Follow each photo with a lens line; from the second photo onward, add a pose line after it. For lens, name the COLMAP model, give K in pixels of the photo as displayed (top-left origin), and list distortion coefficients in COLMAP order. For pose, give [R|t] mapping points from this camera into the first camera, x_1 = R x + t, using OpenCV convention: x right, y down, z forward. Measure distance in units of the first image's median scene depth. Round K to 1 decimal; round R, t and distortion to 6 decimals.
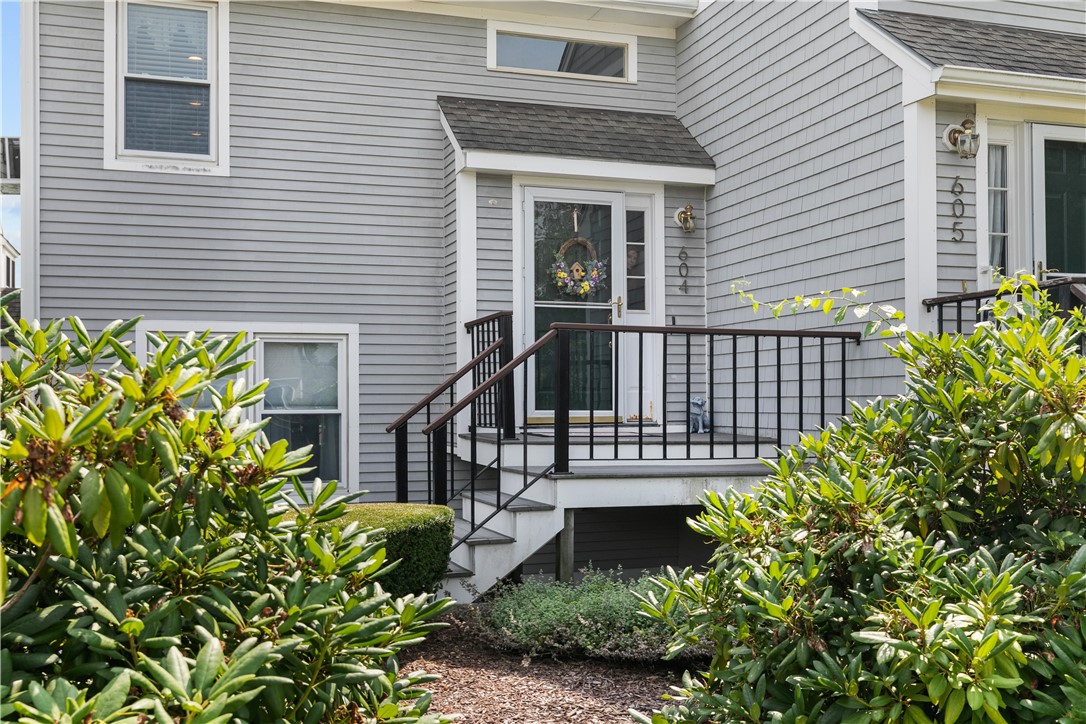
lens RADIAL K [[1097.1, 0, 544.5], [0, 1097.1, 363.4], [0, 0, 1]] dist [0.008650, 0.000000]
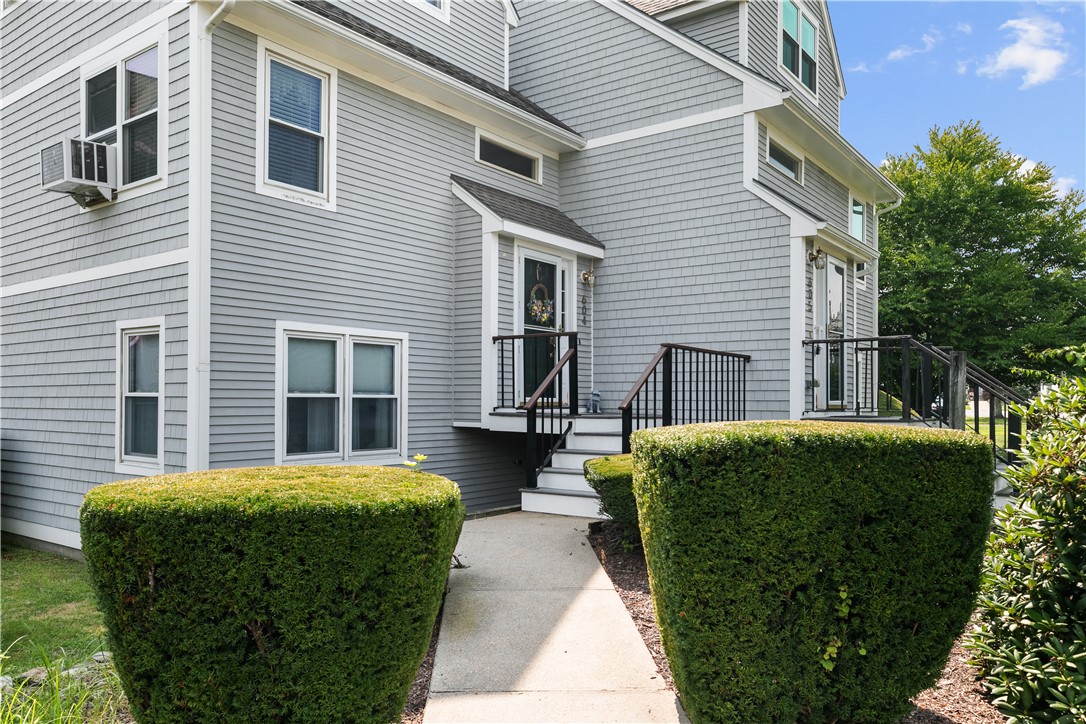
lens RADIAL K [[800.4, 0, 541.8], [0, 800.4, 369.1], [0, 0, 1]] dist [-0.000538, -0.000525]
pose [[0.813423, 0.031170, 0.580836, -0.628012], [-0.031226, 0.999463, -0.009904, 0.014427], [-0.580833, -0.010081, 0.813960, 0.097969]]
